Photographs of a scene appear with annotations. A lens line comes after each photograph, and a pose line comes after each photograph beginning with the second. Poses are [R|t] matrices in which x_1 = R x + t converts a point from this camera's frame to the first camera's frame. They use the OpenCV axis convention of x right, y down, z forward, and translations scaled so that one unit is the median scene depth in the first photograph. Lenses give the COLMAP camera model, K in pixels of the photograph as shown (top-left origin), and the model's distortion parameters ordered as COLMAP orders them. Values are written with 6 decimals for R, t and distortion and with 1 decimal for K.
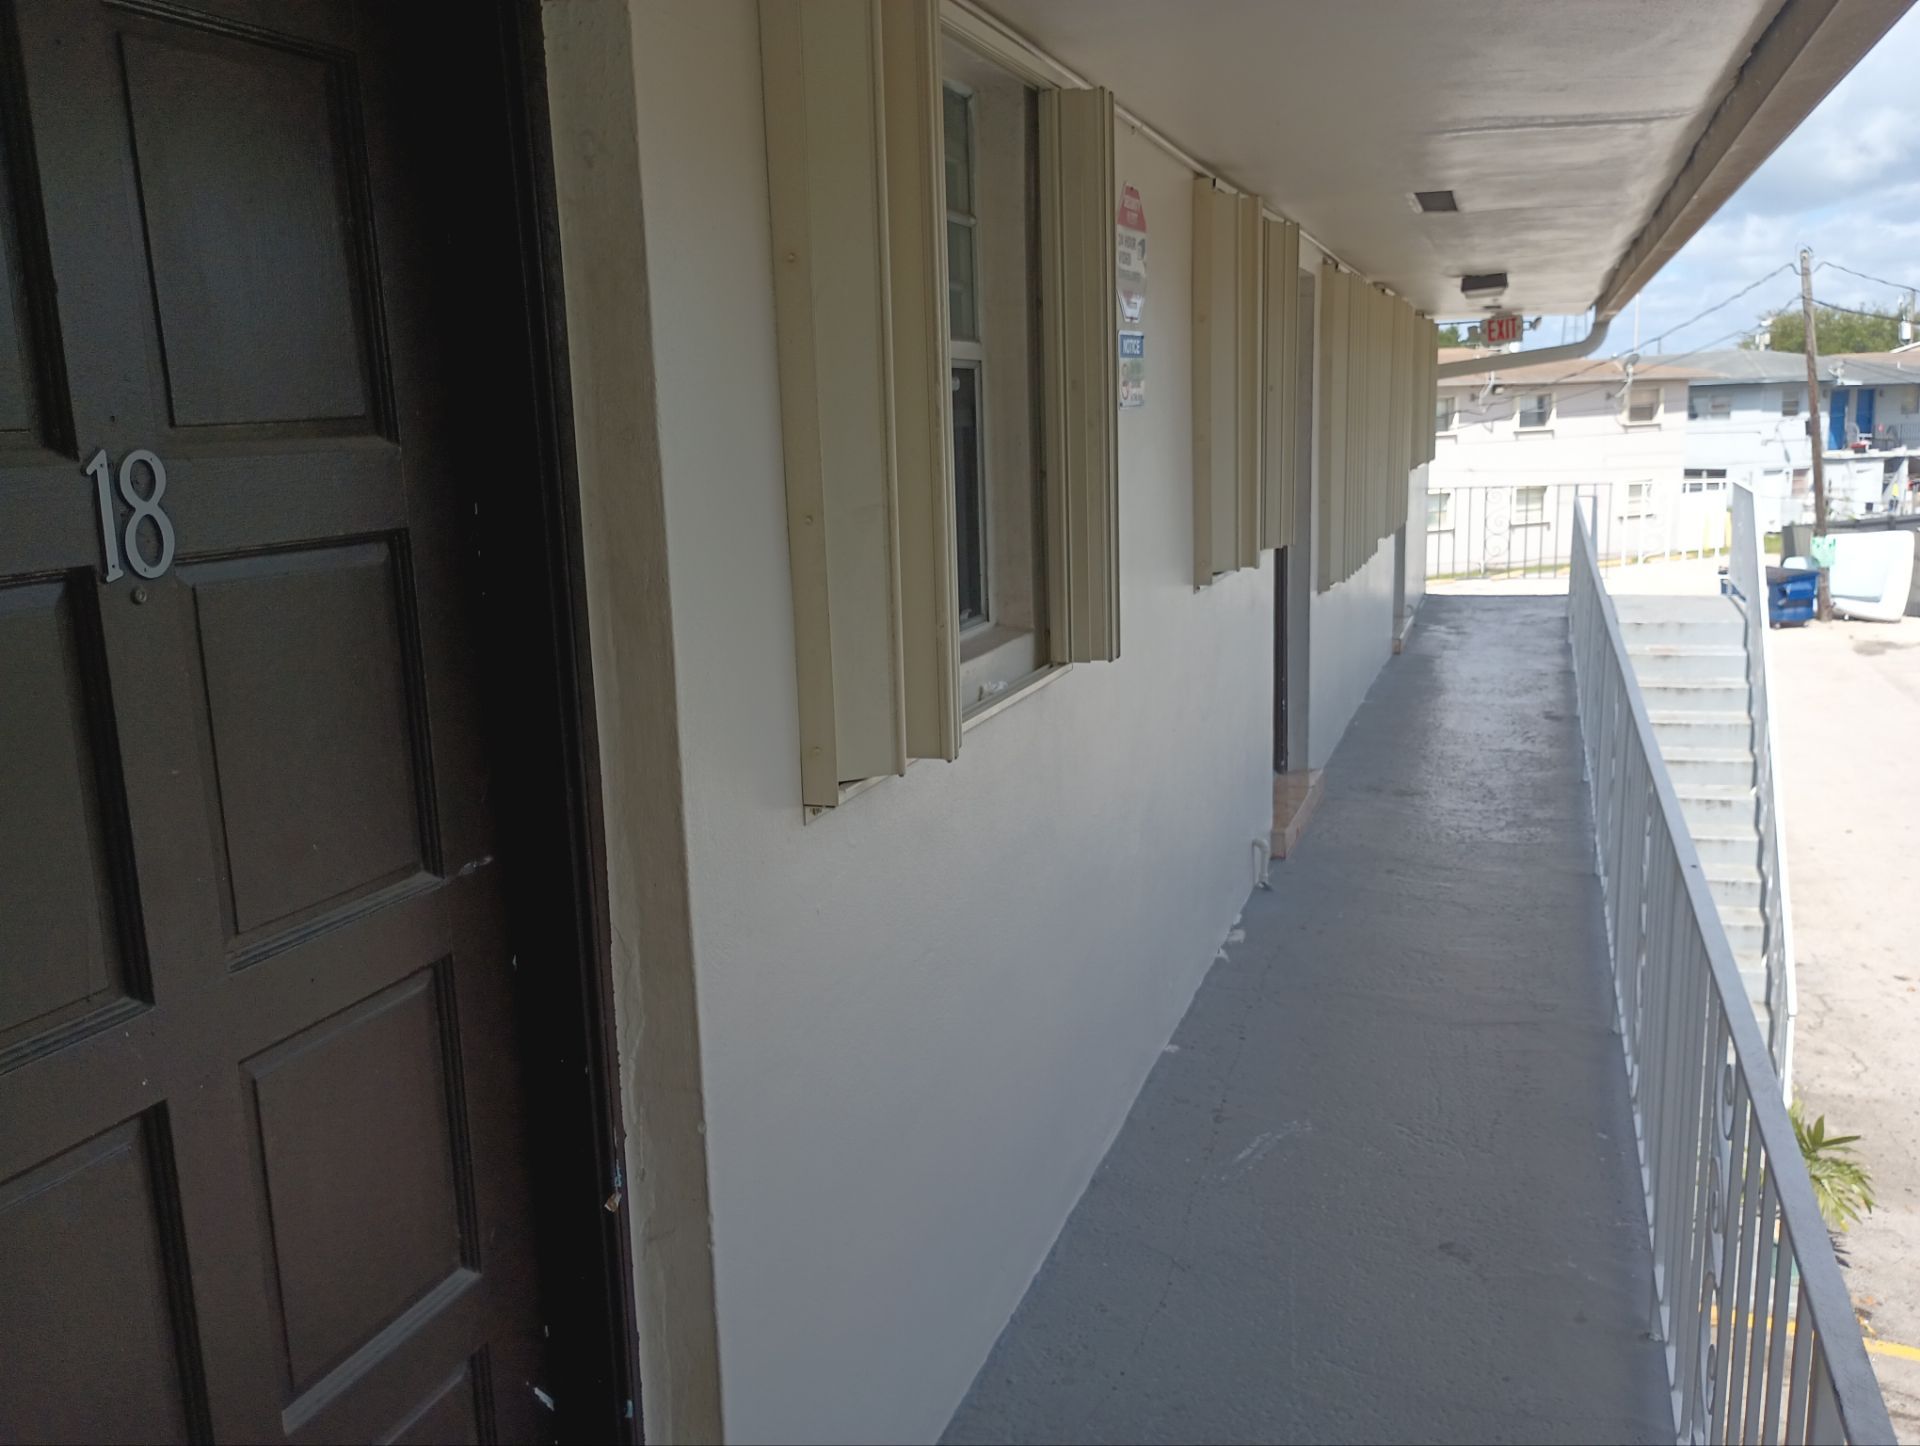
lens RADIAL K [[1582.9, 0, 963.6], [0, 1582.9, 725.6], [0, 0, 1]] dist [0.013287, 0.002661]
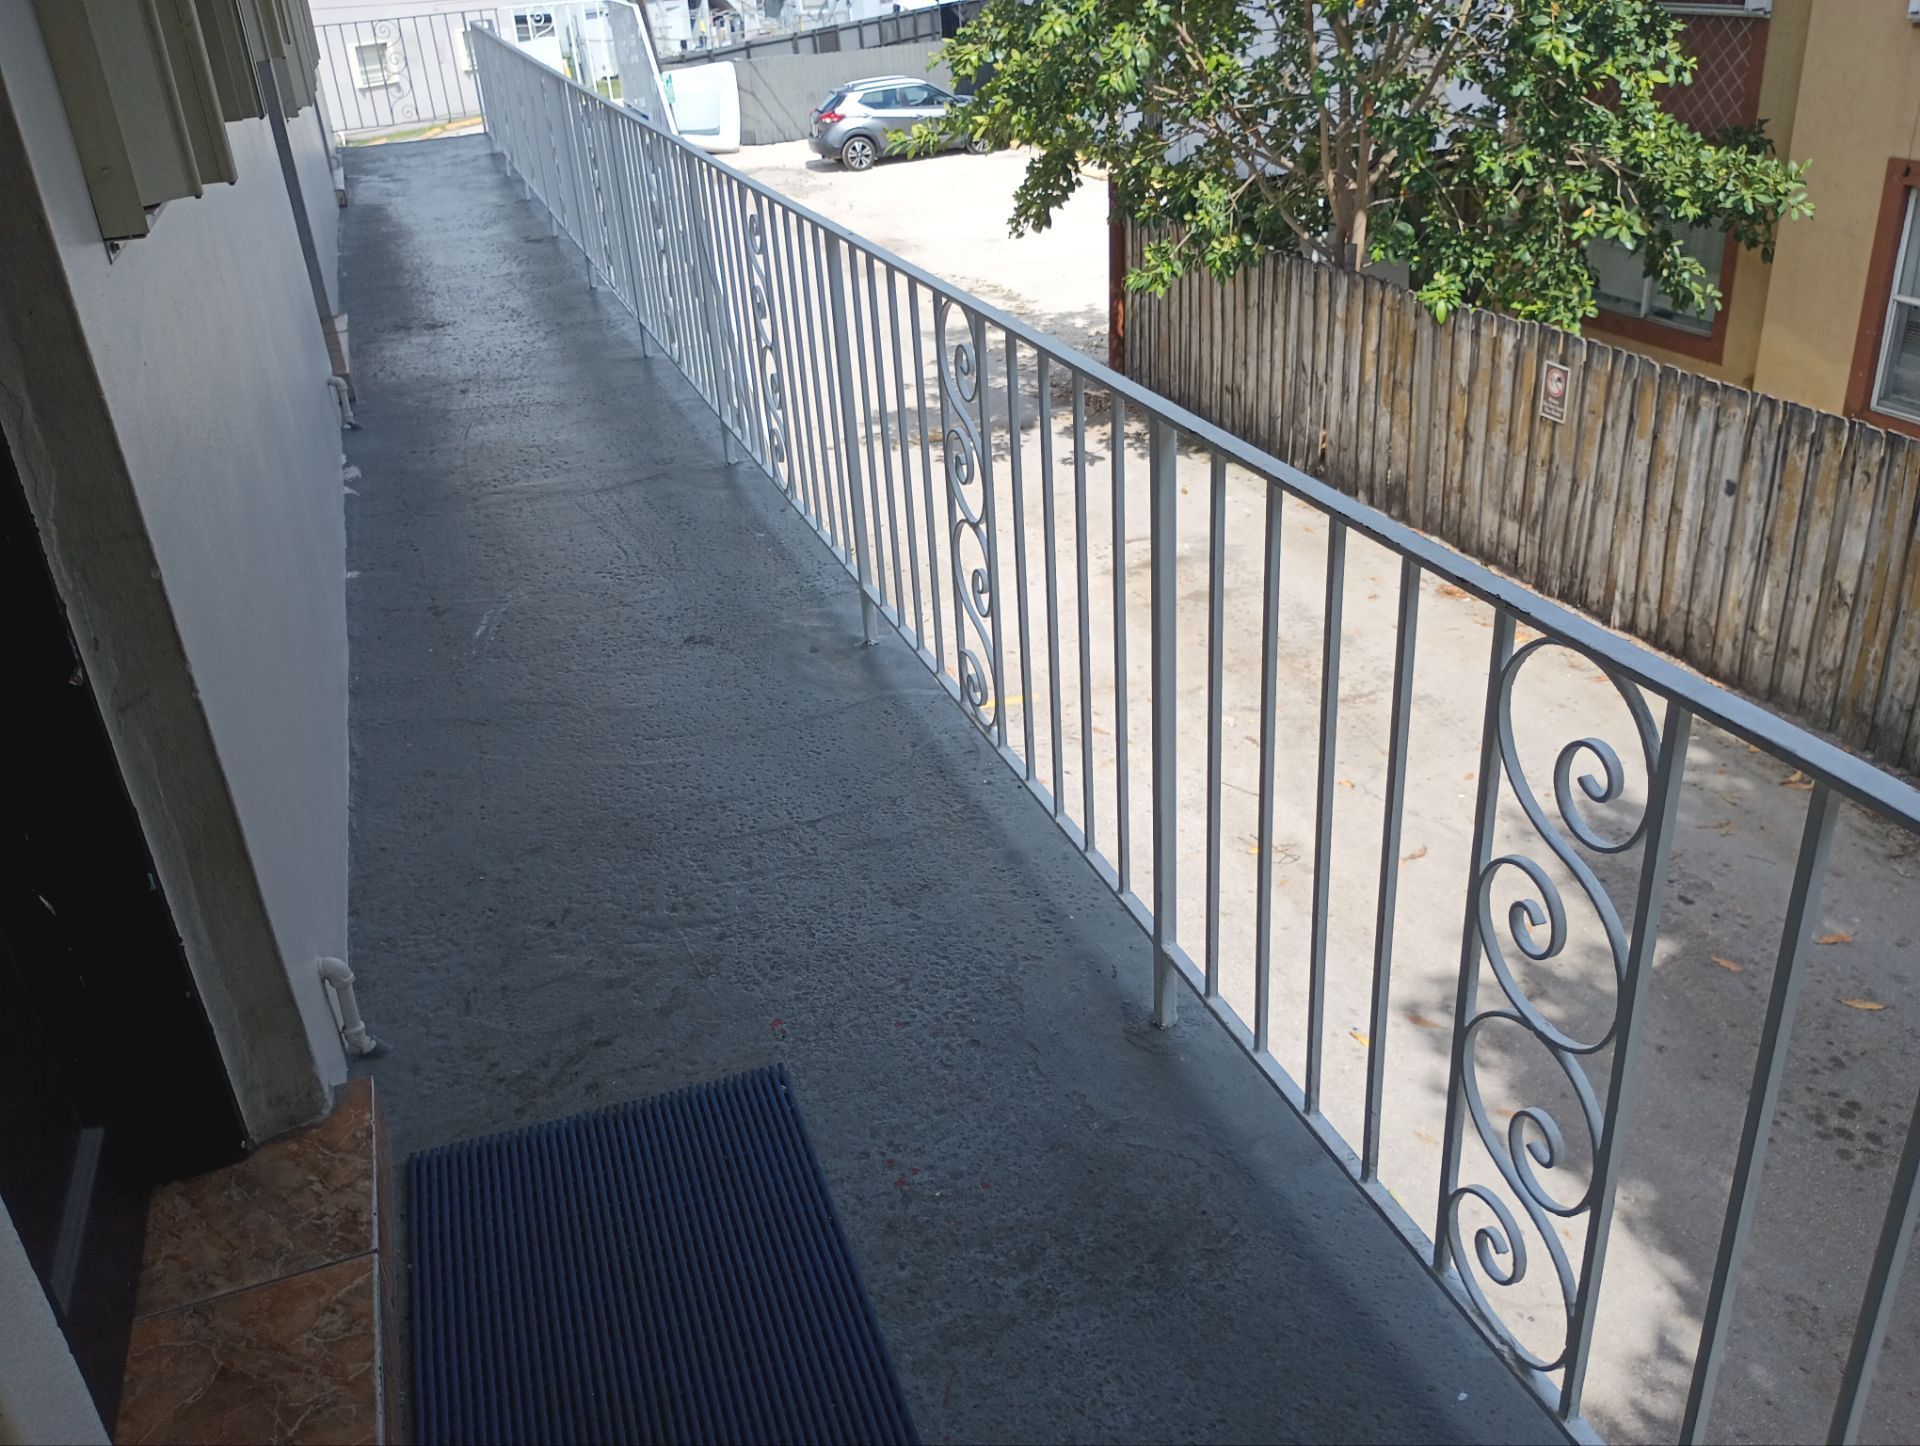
lens RADIAL K [[1582.9, 0, 963.8], [0, 1582.9, 726.6], [0, 0, 1]] dist [0.013287, 0.002661]
pose [[0.780795, -0.307465, 0.543897, -0.161691], [0.159253, 0.939717, 0.302607, 0.062497], [-0.604151, -0.149657, 0.782691, -0.025818]]
